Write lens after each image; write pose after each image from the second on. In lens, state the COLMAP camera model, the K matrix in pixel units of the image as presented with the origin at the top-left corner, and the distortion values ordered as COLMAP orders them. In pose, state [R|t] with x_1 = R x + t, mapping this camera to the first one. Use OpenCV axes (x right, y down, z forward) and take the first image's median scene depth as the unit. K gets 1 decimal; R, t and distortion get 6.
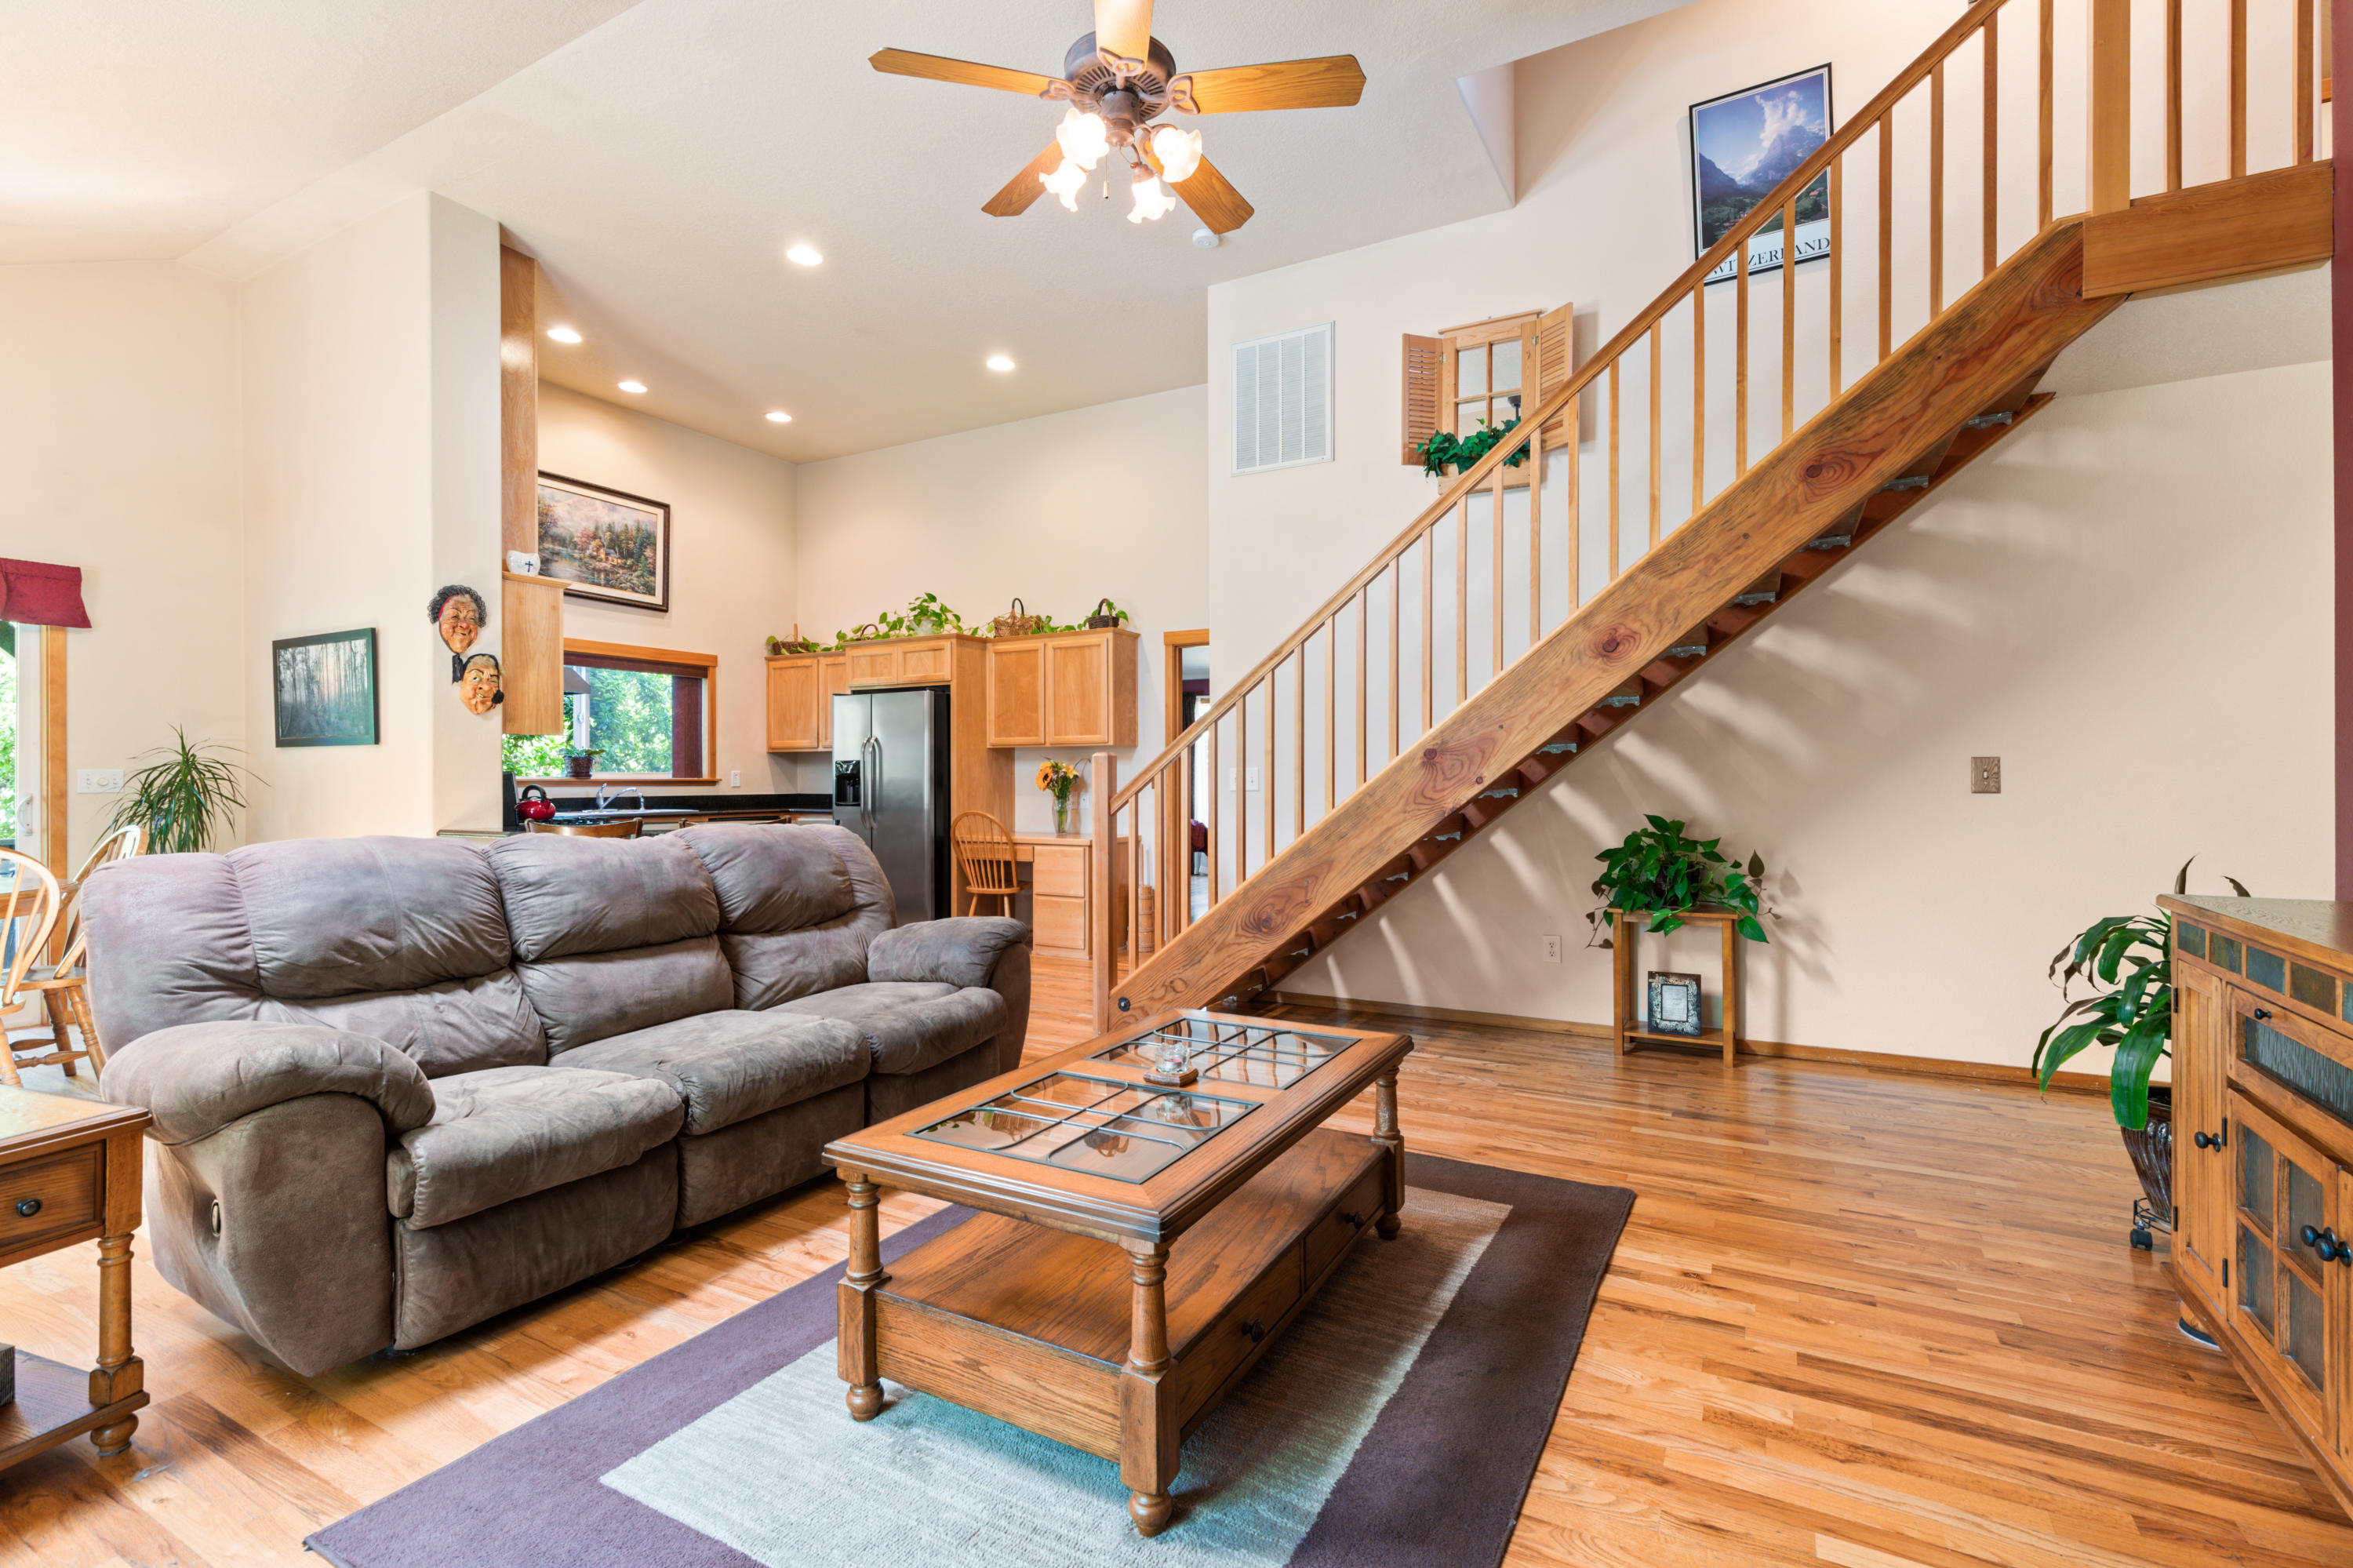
lens RADIAL K [[1060.2, 0, 1182.6], [0, 1060.2, 778.8], [0, 0, 1]] dist [0.006663, 0.000304]
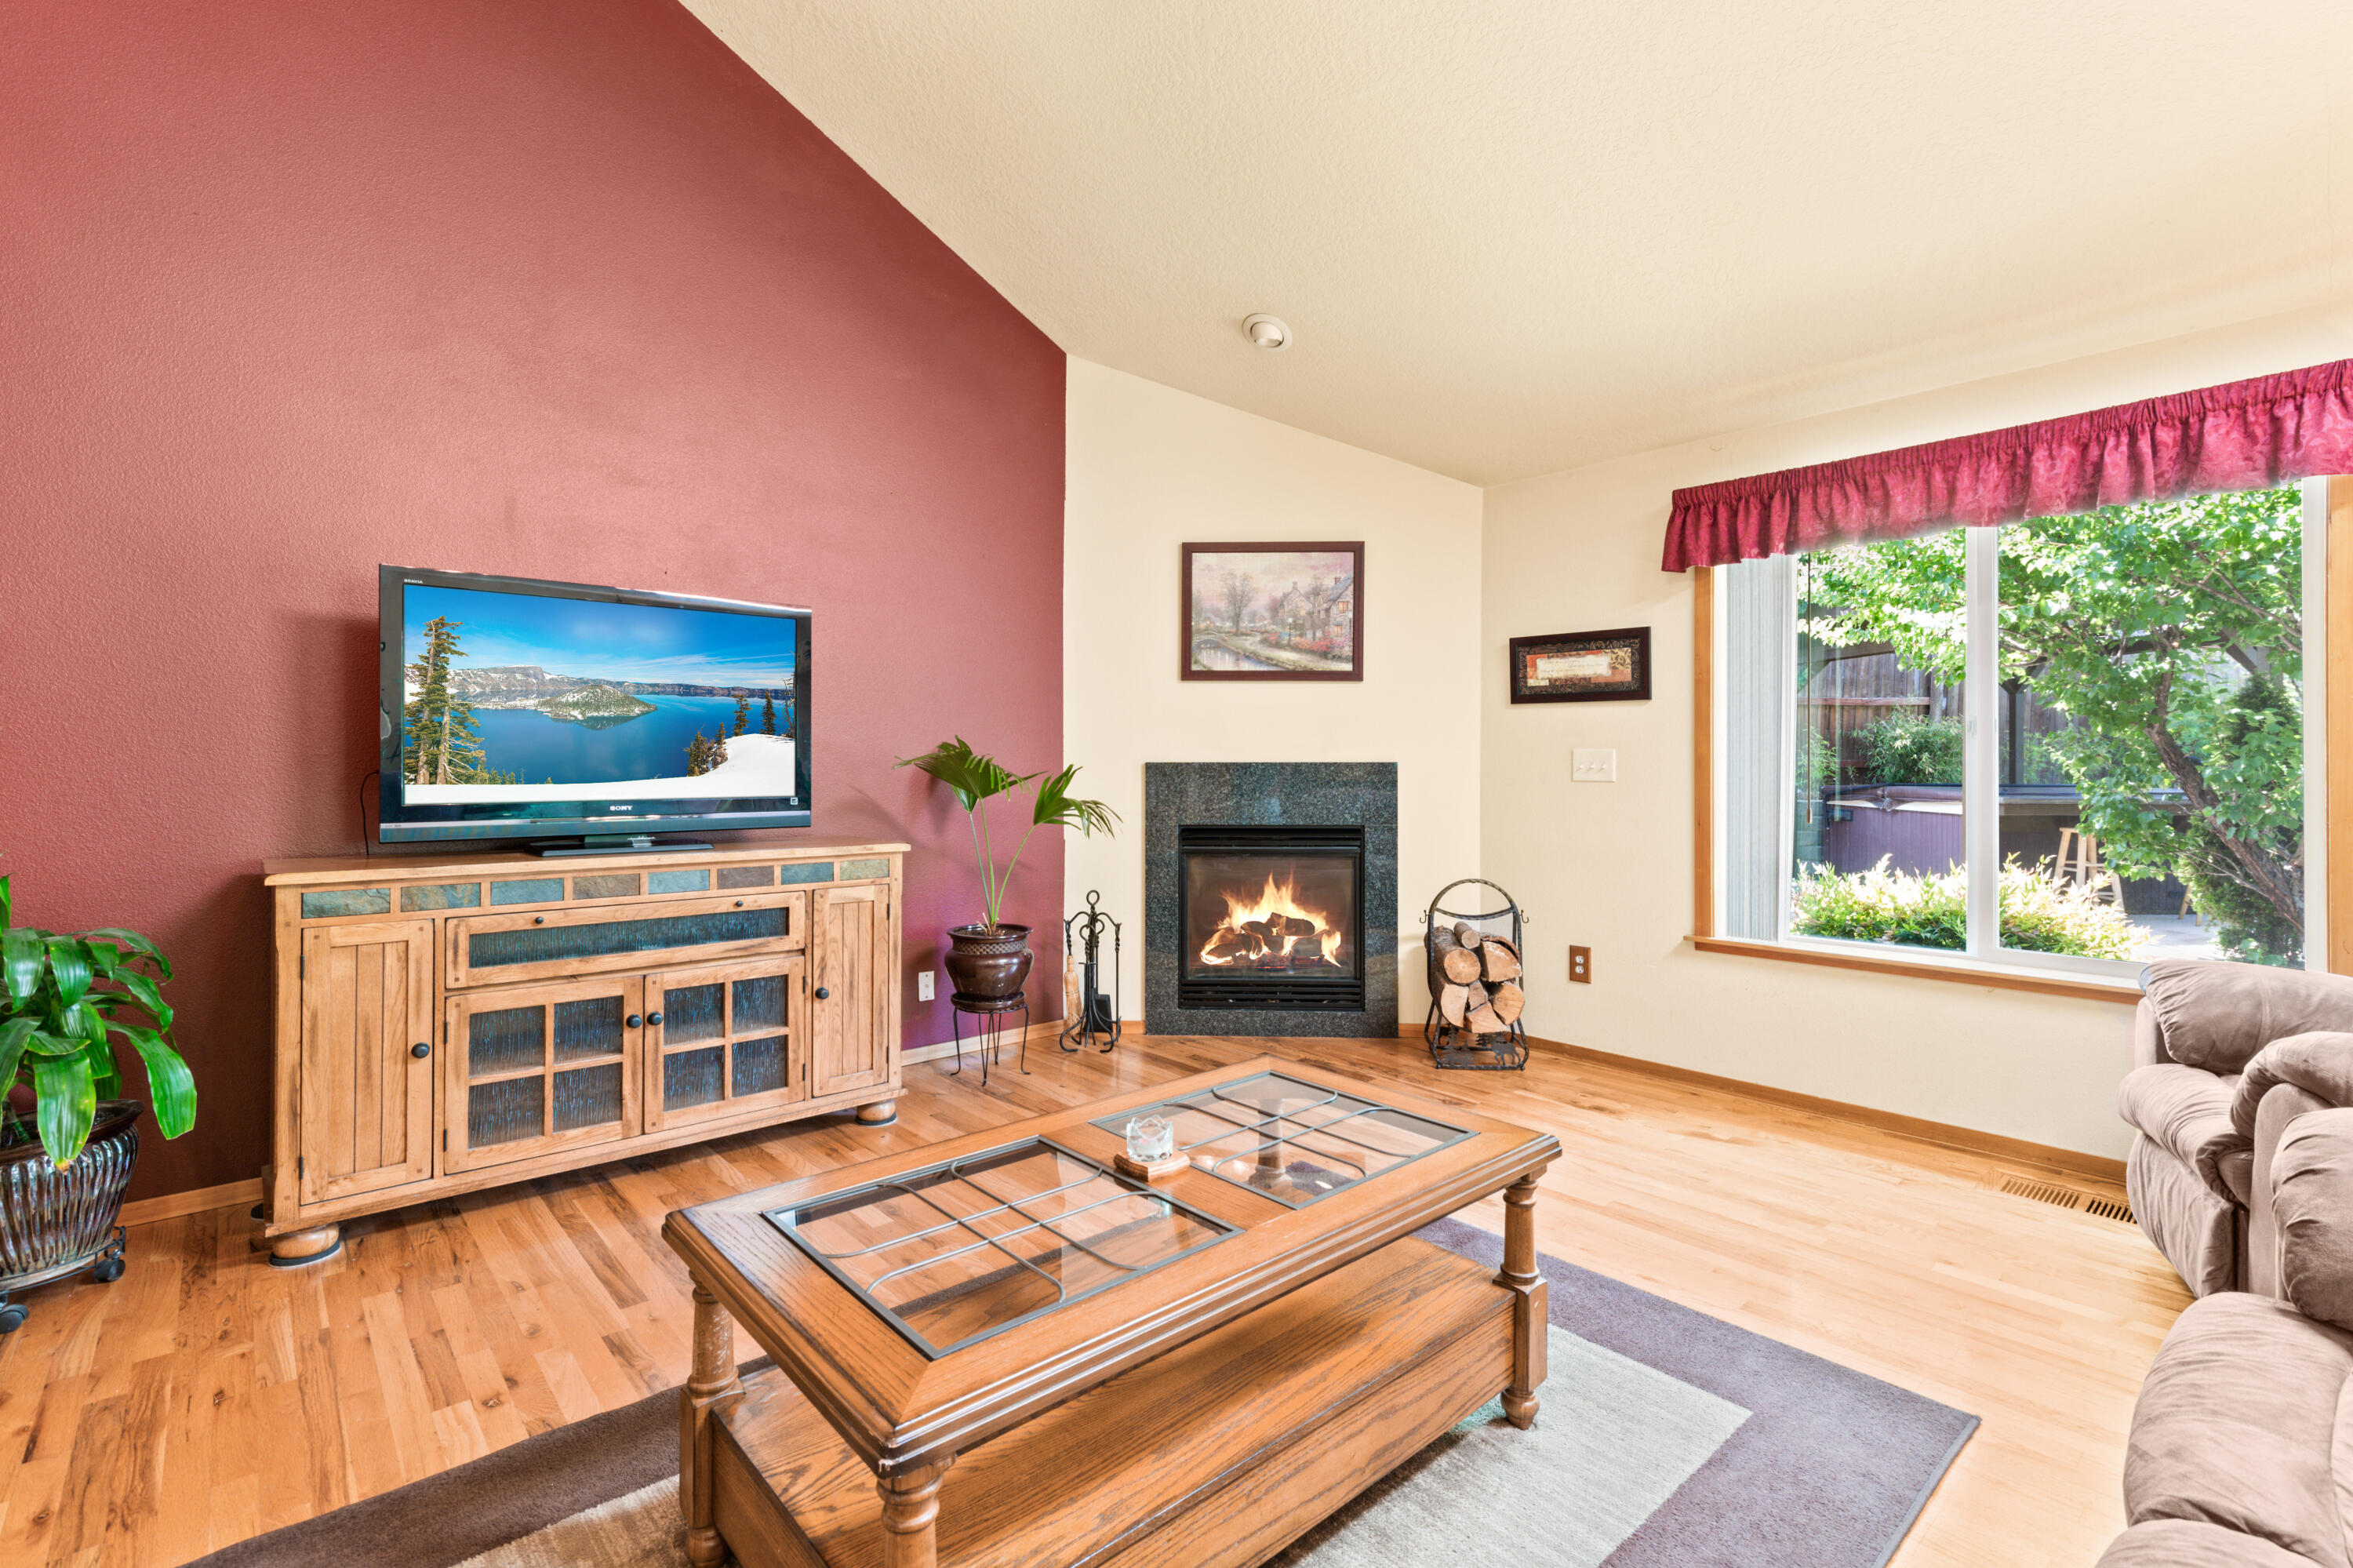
lens RADIAL K [[1063.3, 0, 1182.3], [0, 1063.3, 764.1], [0, 0, 1]] dist [0.006468, -0.000588]
pose [[-0.945374, 0.000787, 0.325987, -0.128264], [0.000281, 0.999999, -0.001601, 0.001389], [-0.325987, -0.001422, -0.945373, 0.812507]]
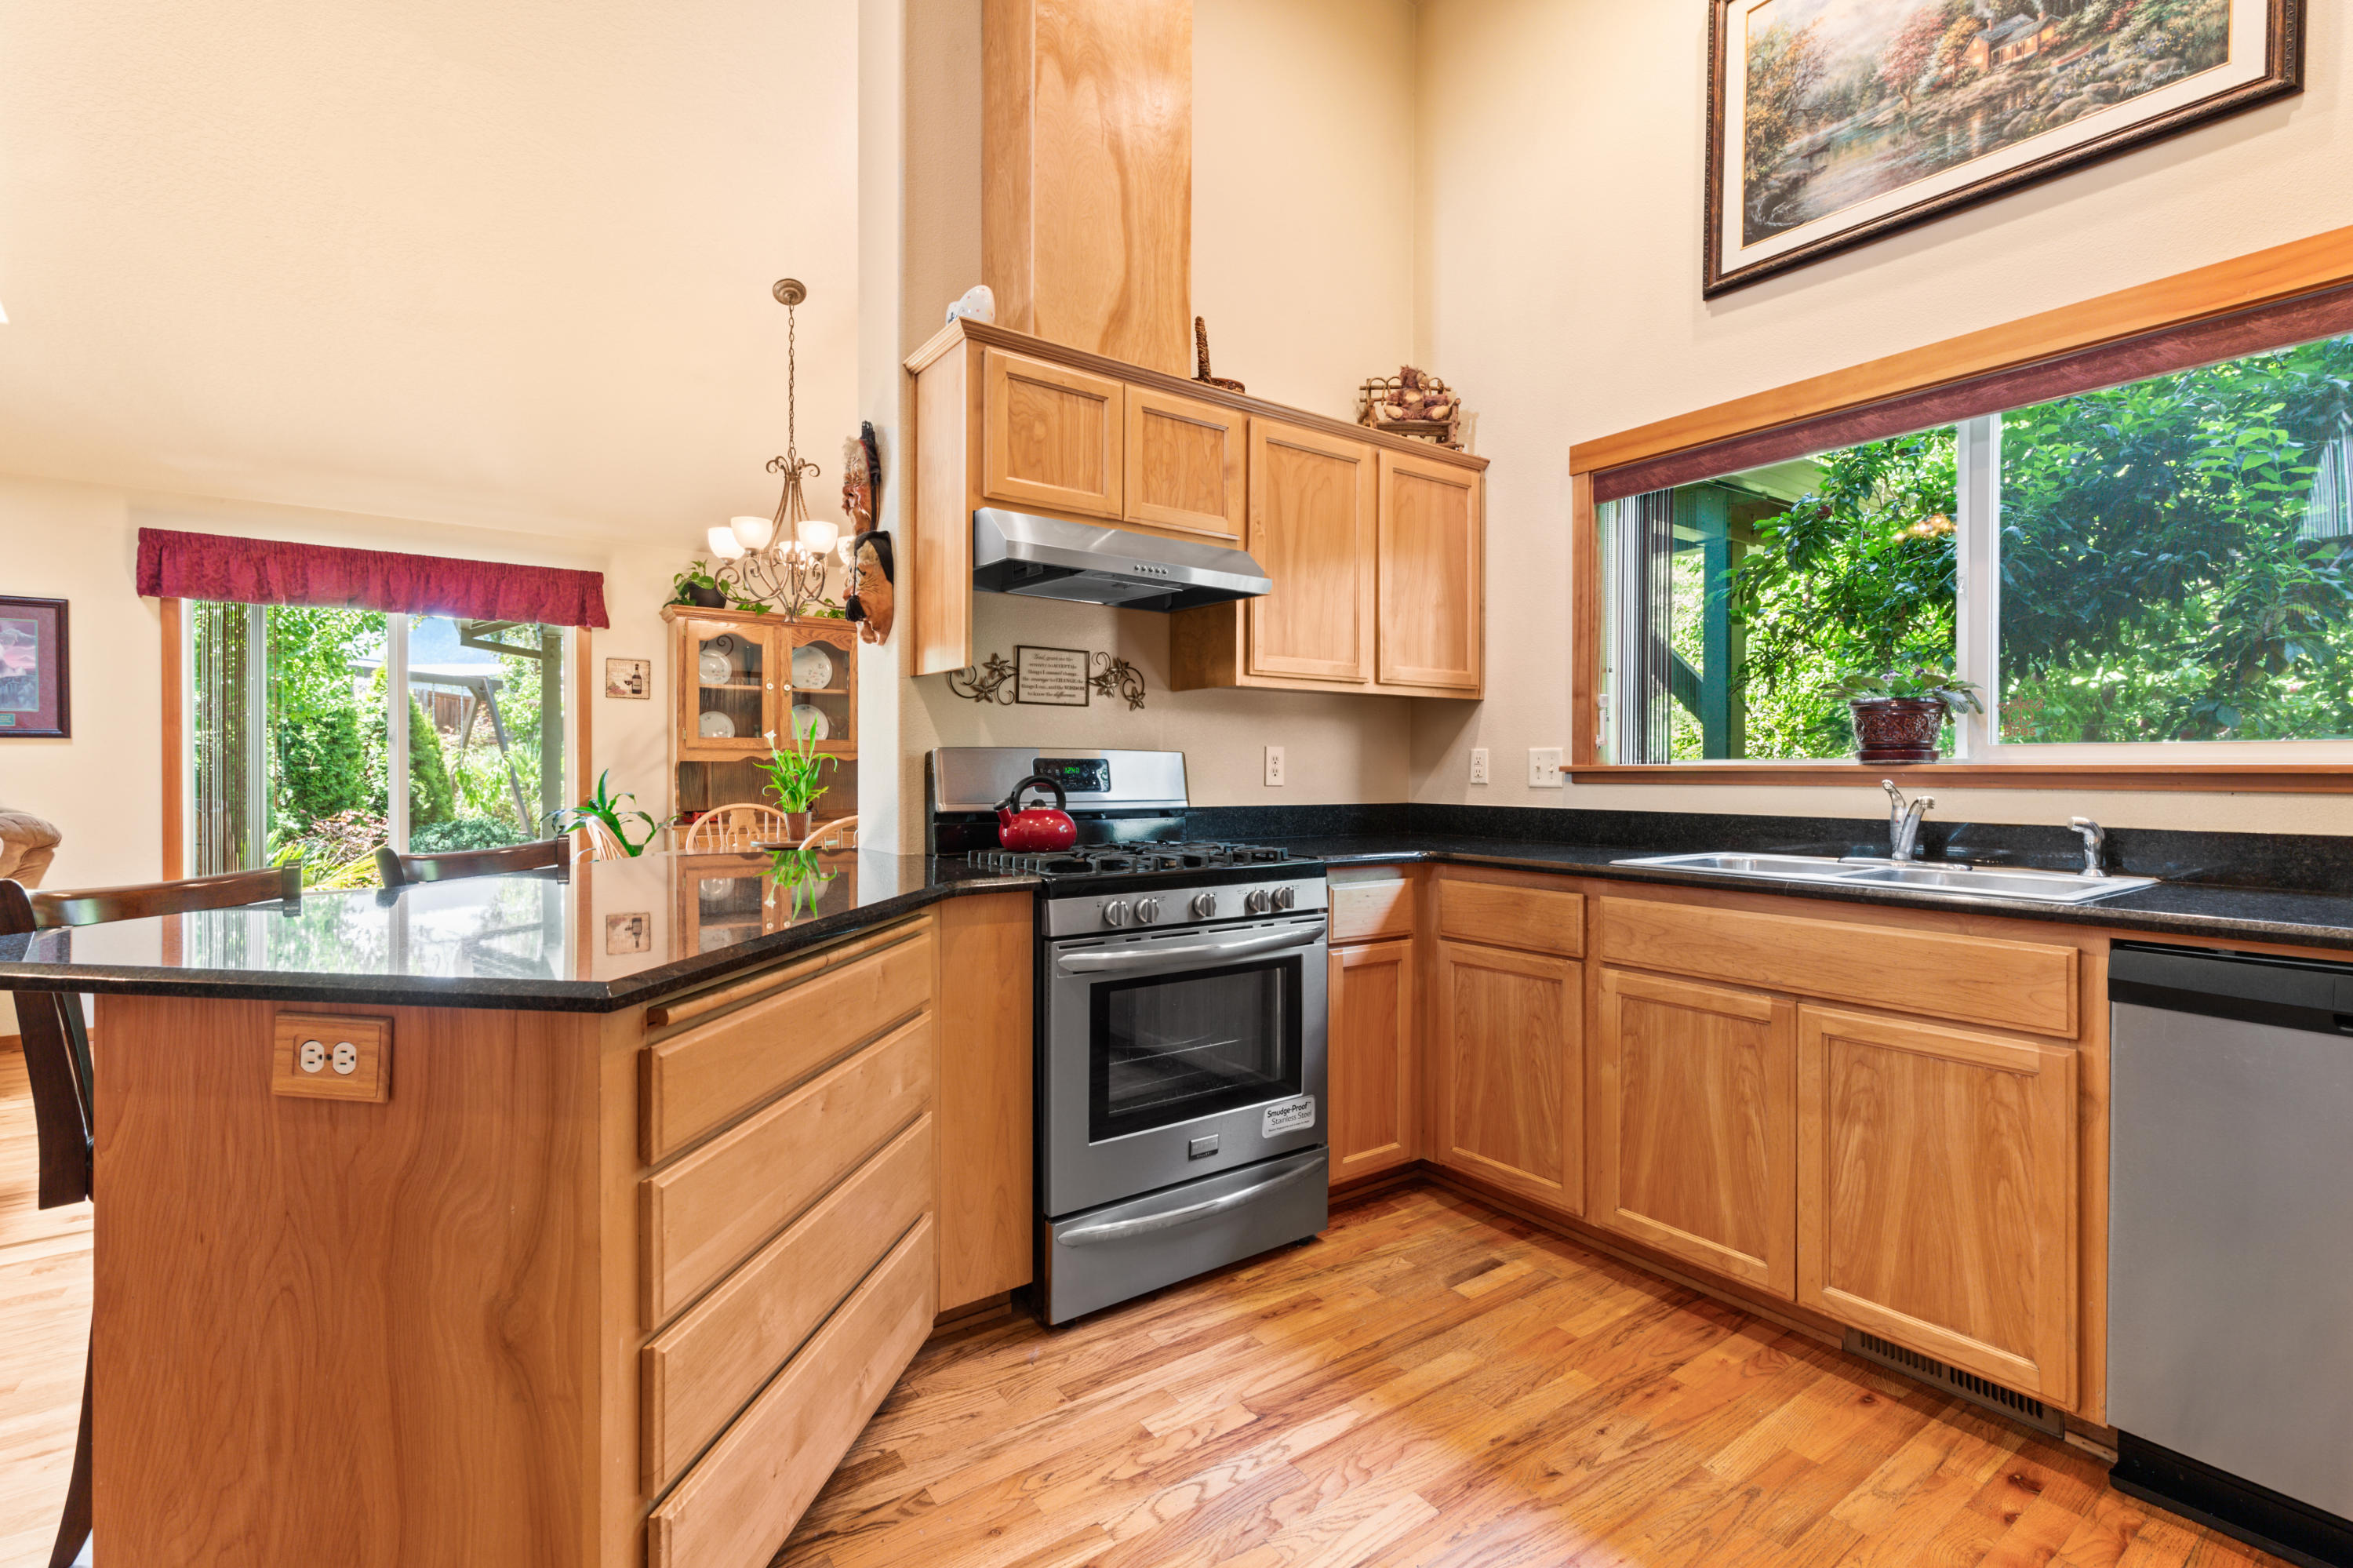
lens RADIAL K [[1050.4, 0, 1185.3], [0, 1050.4, 775.4], [0, 0, 1]] dist [0.006660, -0.001201]
pose [[-0.428118, 0.004398, -0.903712, -0.246289], [-0.003585, 0.999972, 0.006565, 0.002895], [0.903716, 0.006050, -0.428091, 1.418946]]
